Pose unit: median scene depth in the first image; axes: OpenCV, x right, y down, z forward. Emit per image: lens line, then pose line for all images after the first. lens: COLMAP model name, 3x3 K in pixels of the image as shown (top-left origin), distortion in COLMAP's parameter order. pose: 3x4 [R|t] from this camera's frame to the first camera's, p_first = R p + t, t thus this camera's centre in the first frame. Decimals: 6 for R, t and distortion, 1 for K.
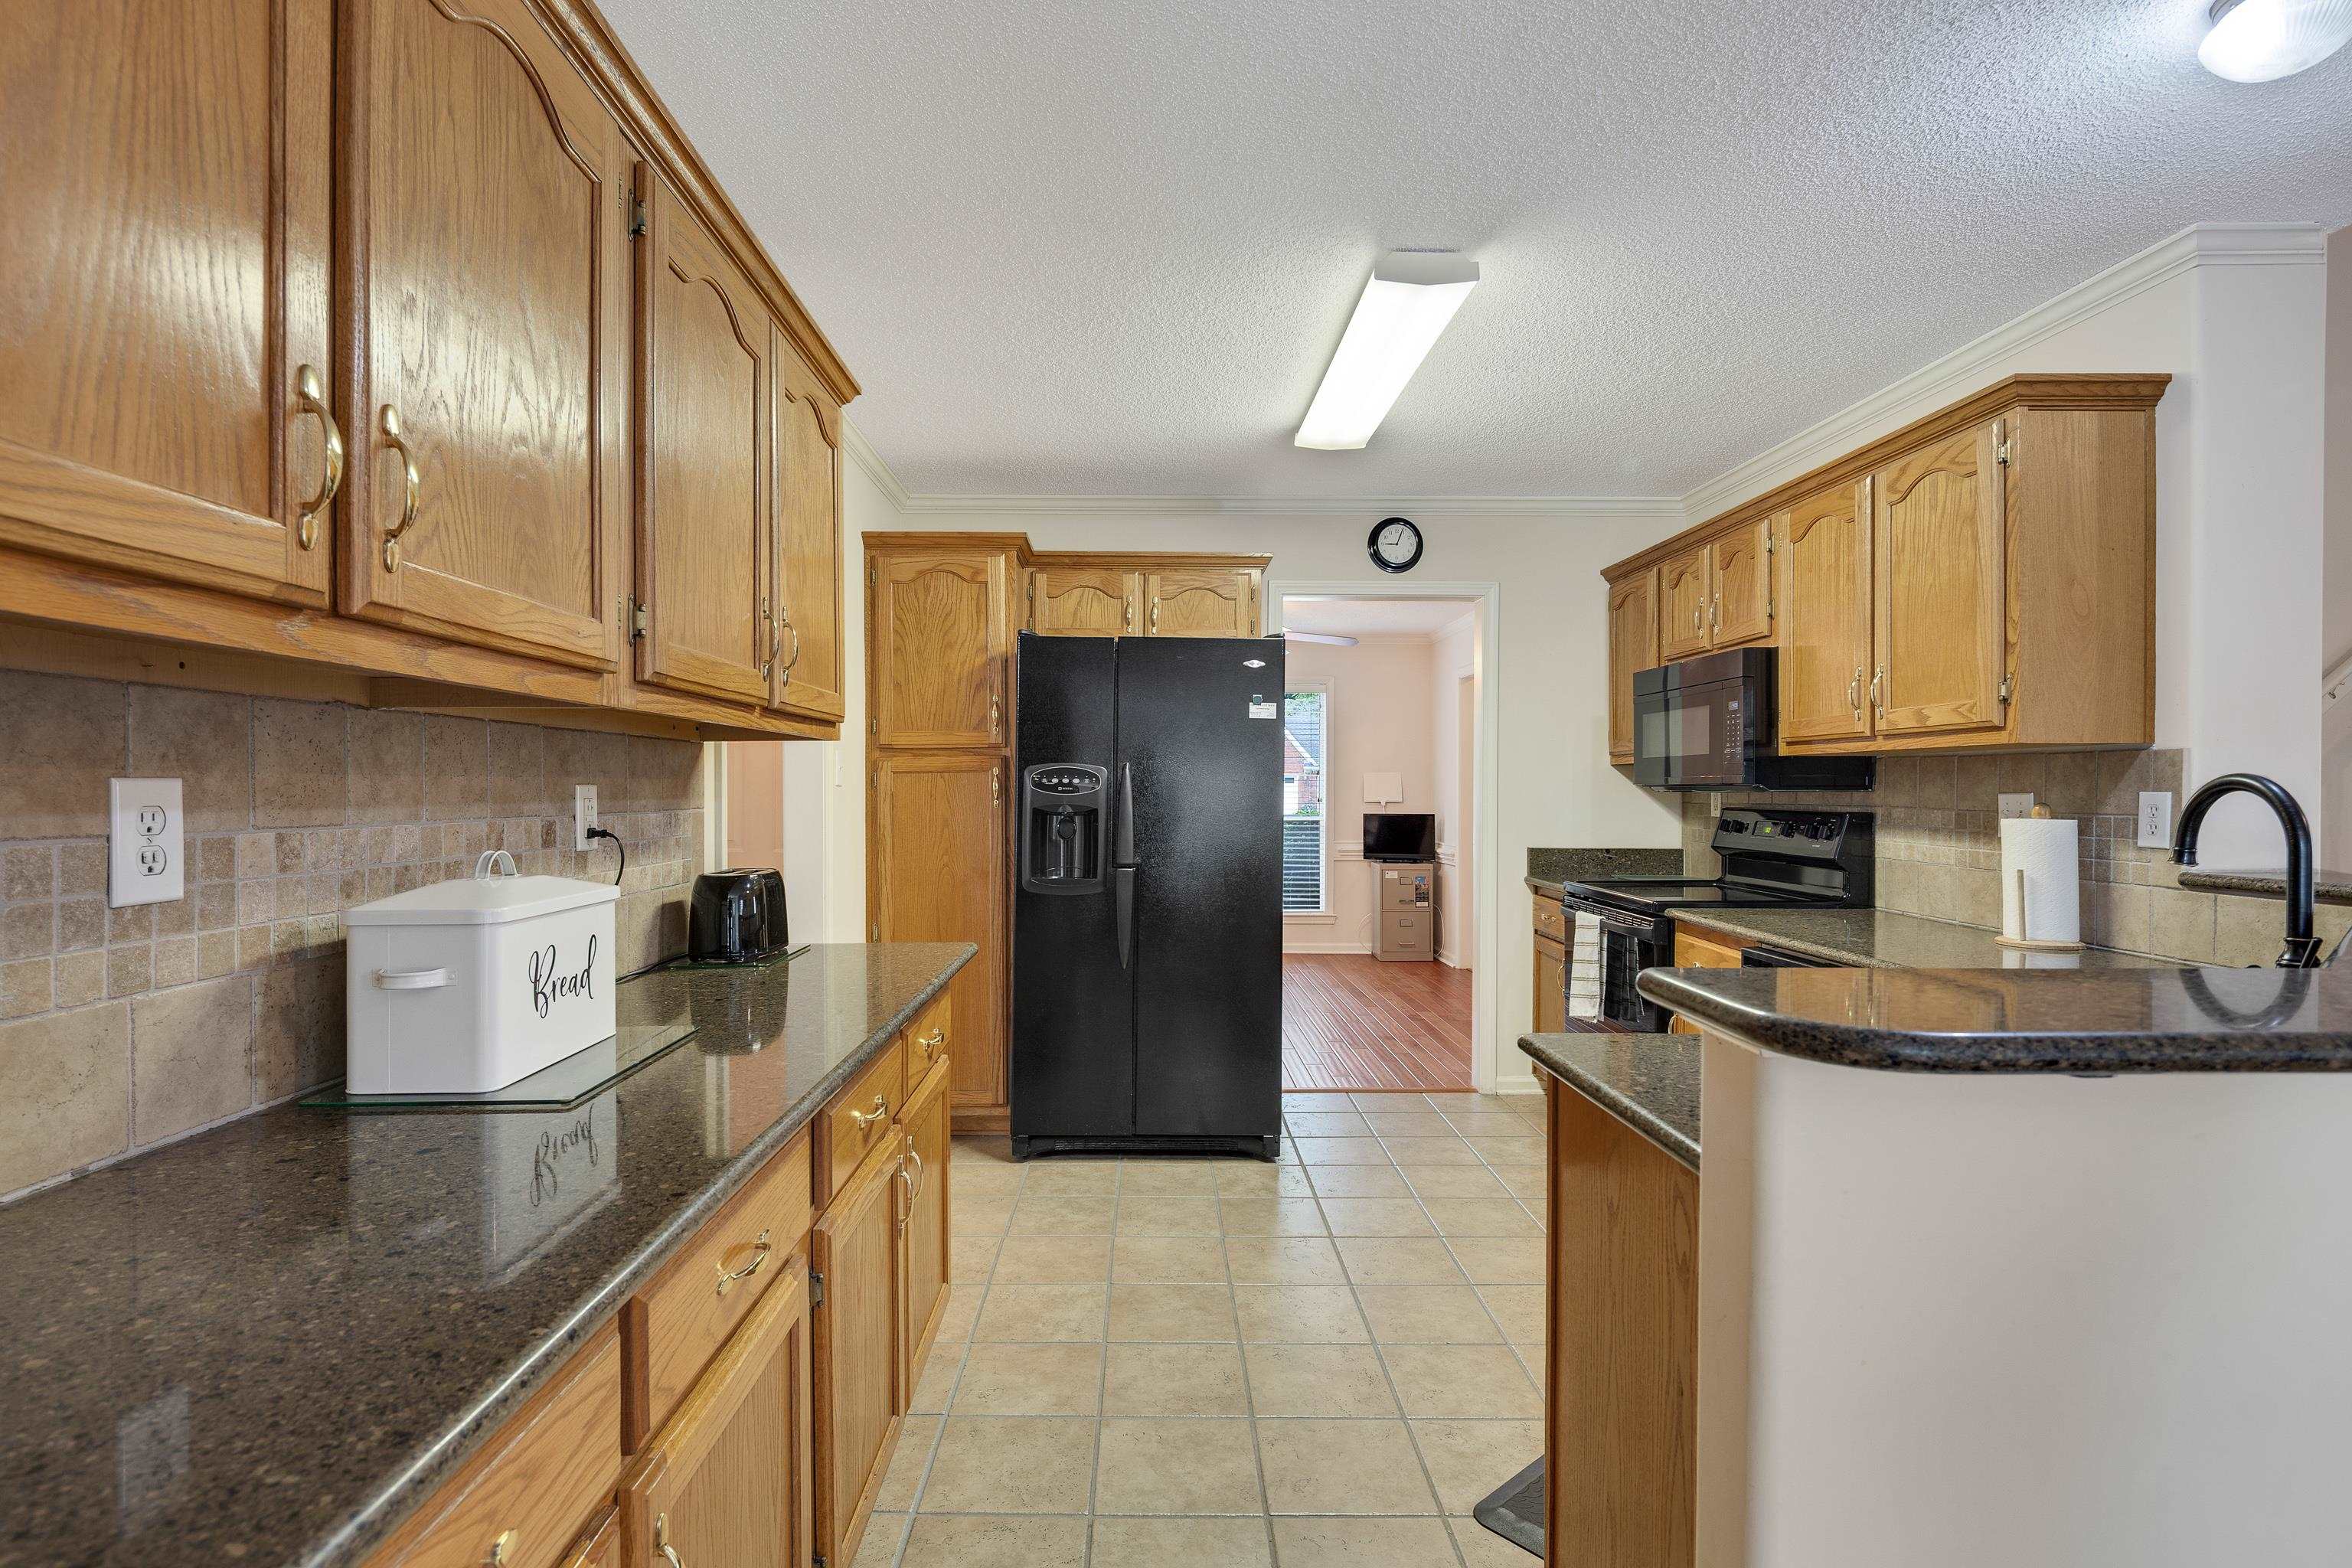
lens RADIAL K [[1132.6, 0, 1158.3], [0, 1132.6, 788.0], [0, 0, 1]] dist [0.001354, -0.000478]
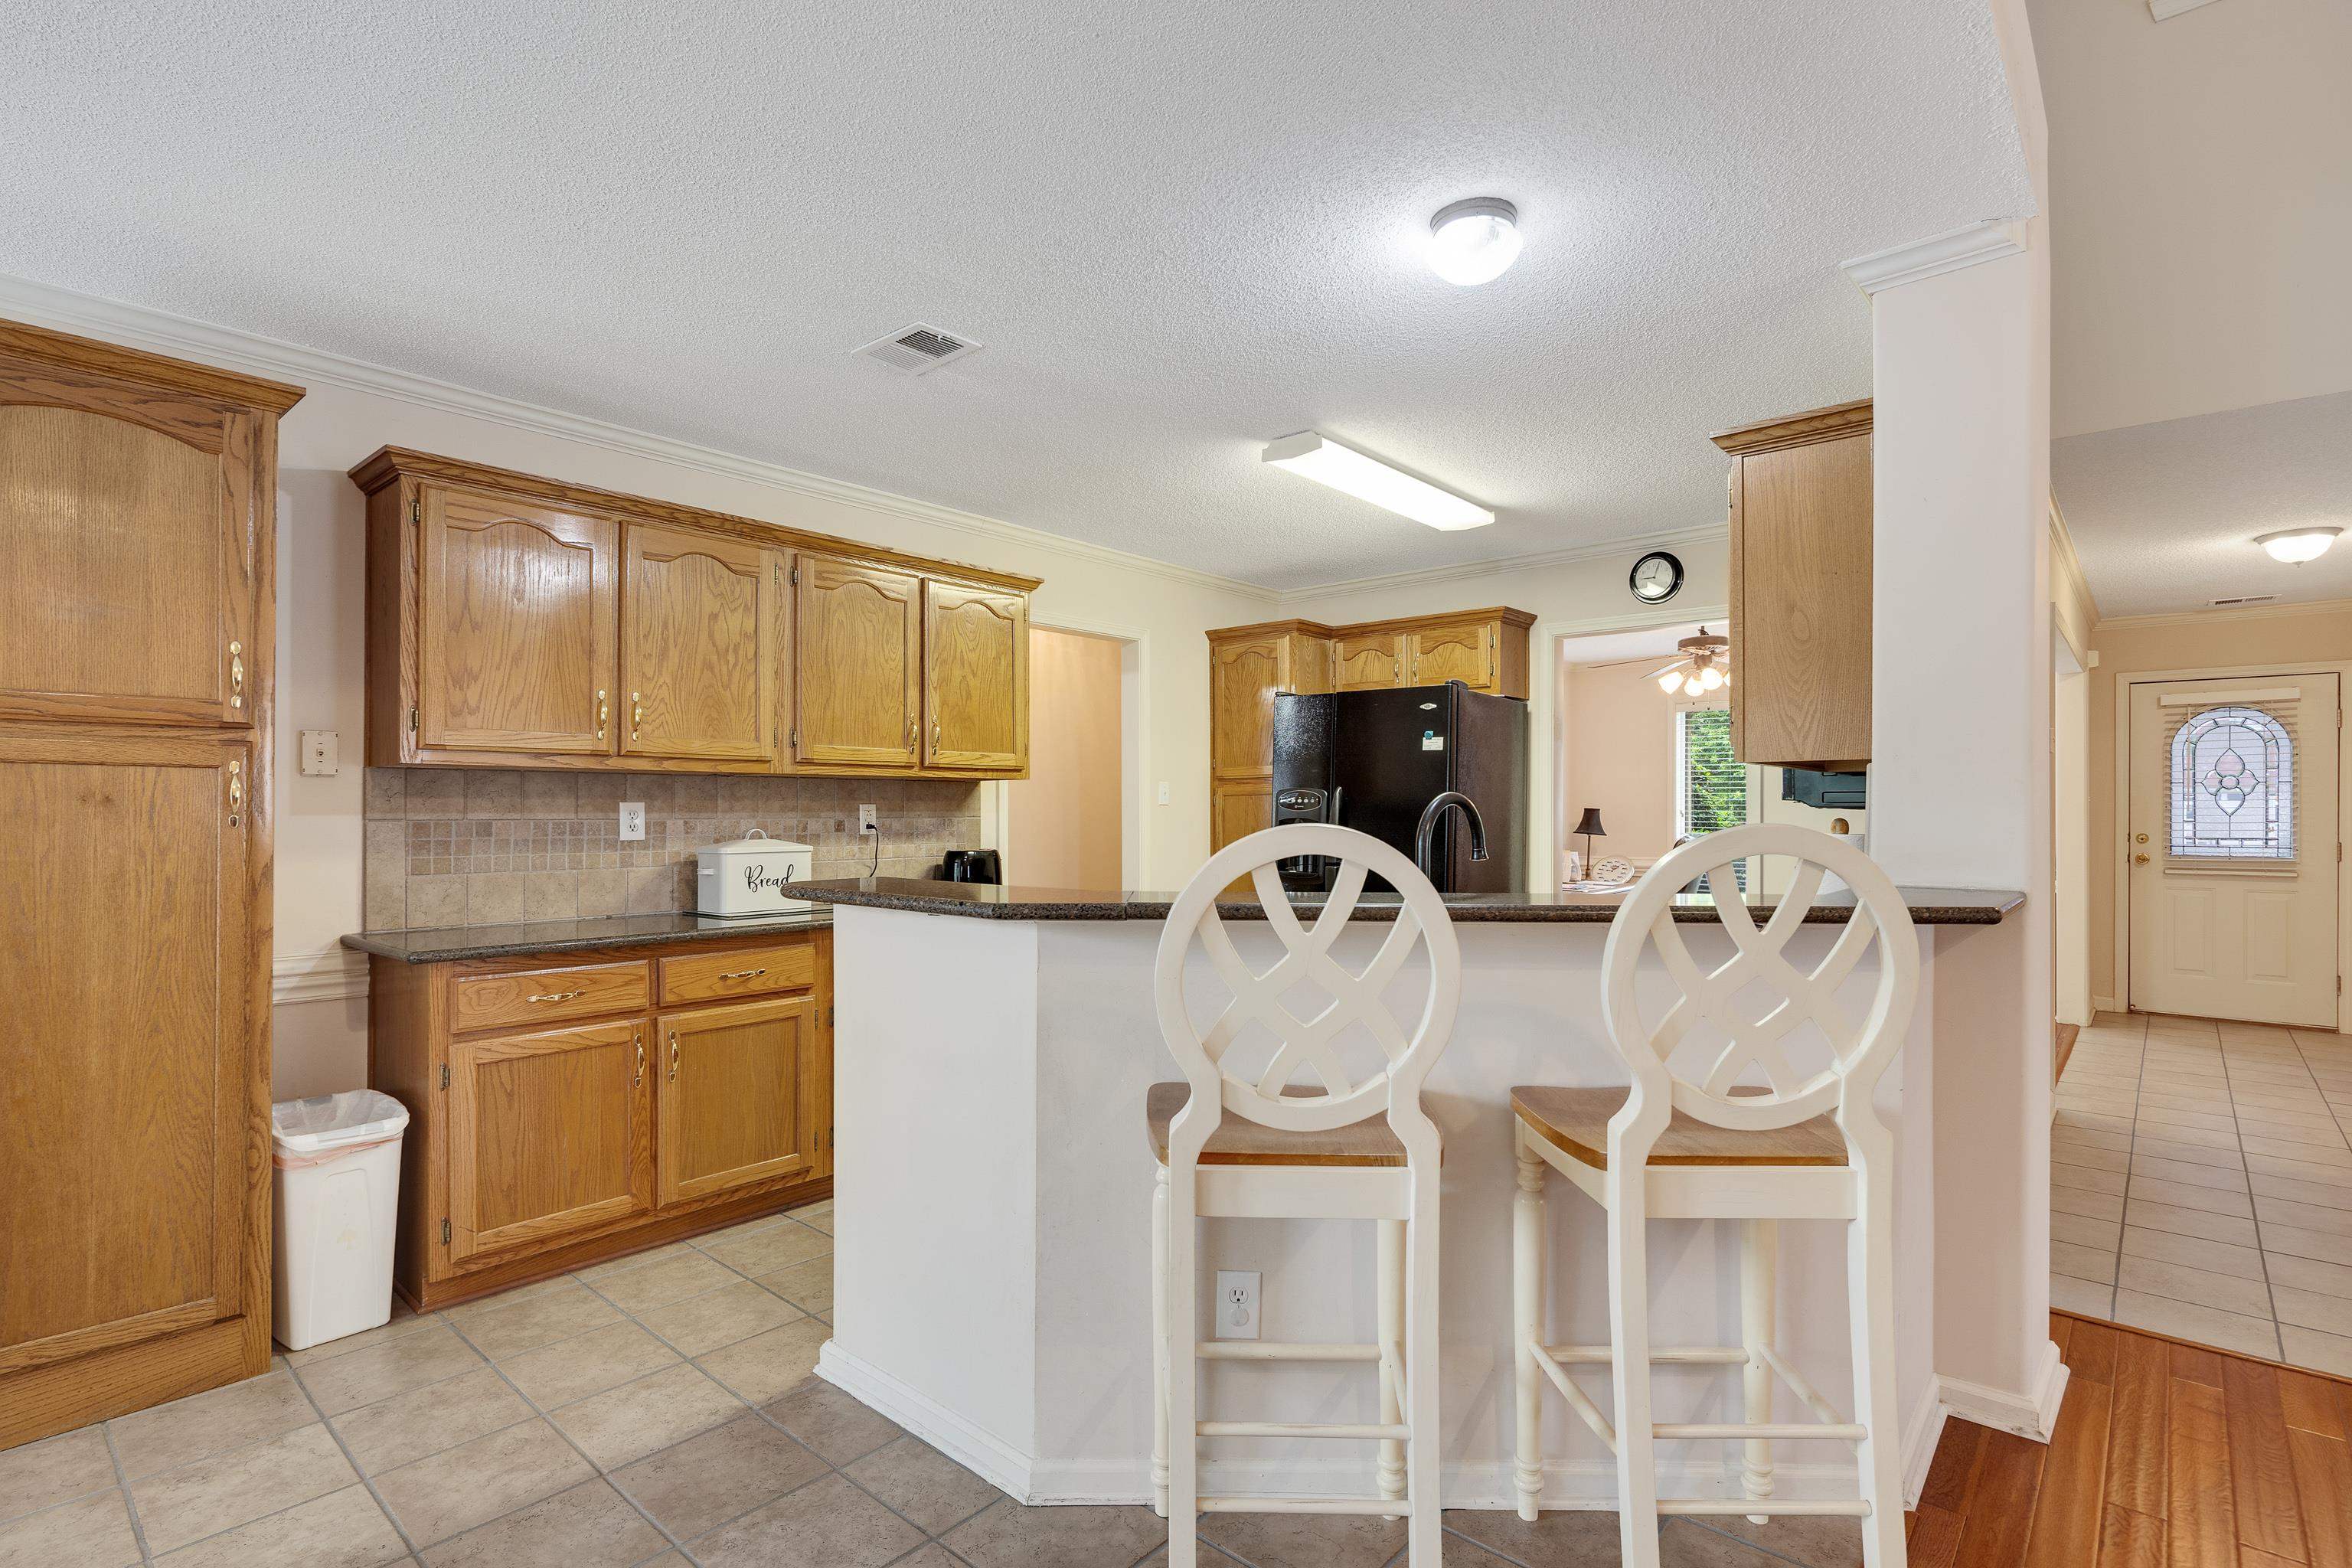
lens RADIAL K [[1128.8, 0, 1180.9], [0, 1128.8, 804.5], [0, 0, 1]] dist [0.000489, -0.000700]
pose [[0.747395, -0.002721, -0.664374, 1.614303], [0.000150, 0.999992, -0.003927, 0.007365], [0.664380, 0.002835, 0.747390, -0.253978]]
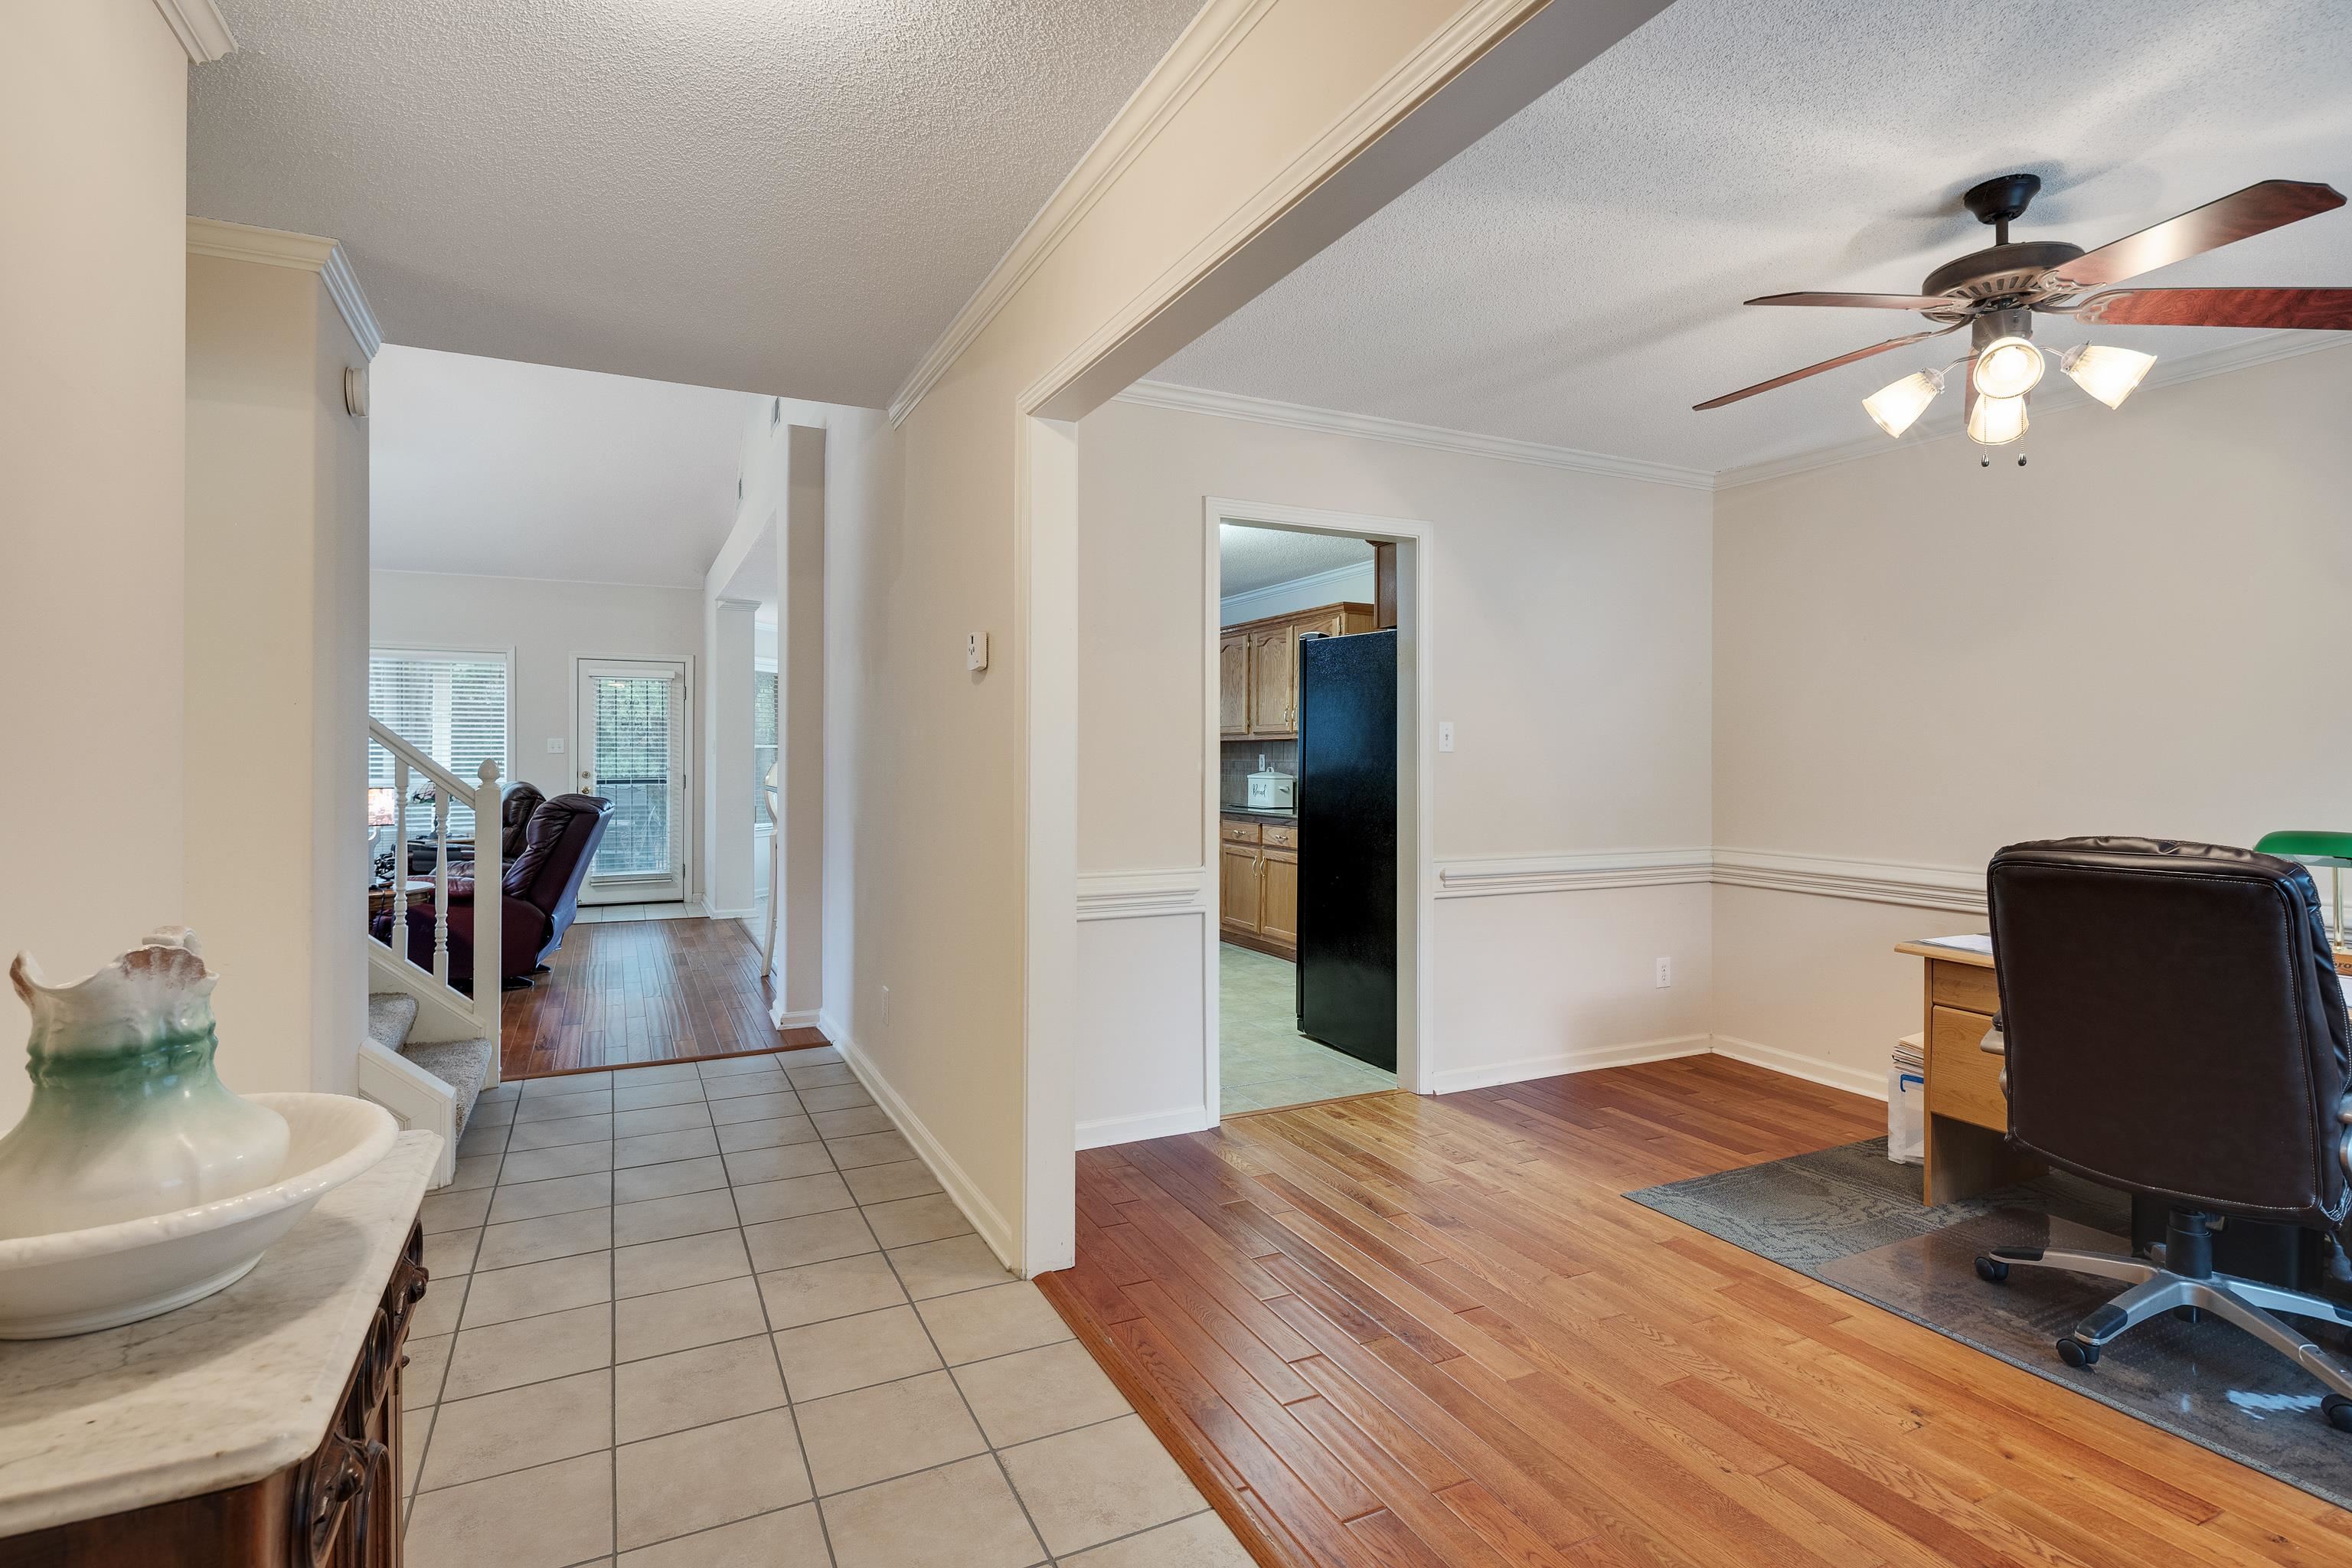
lens RADIAL K [[1142.1, 0, 1171.7], [0, 1142.1, 752.5], [0, 0, 1]] dist [-0.001757, -0.001348]
pose [[-0.900233, -0.008807, -0.435319, 1.885906], [-0.006716, 0.999957, -0.006342, 0.021405], [0.435356, -0.002786, -0.900254, 4.877642]]
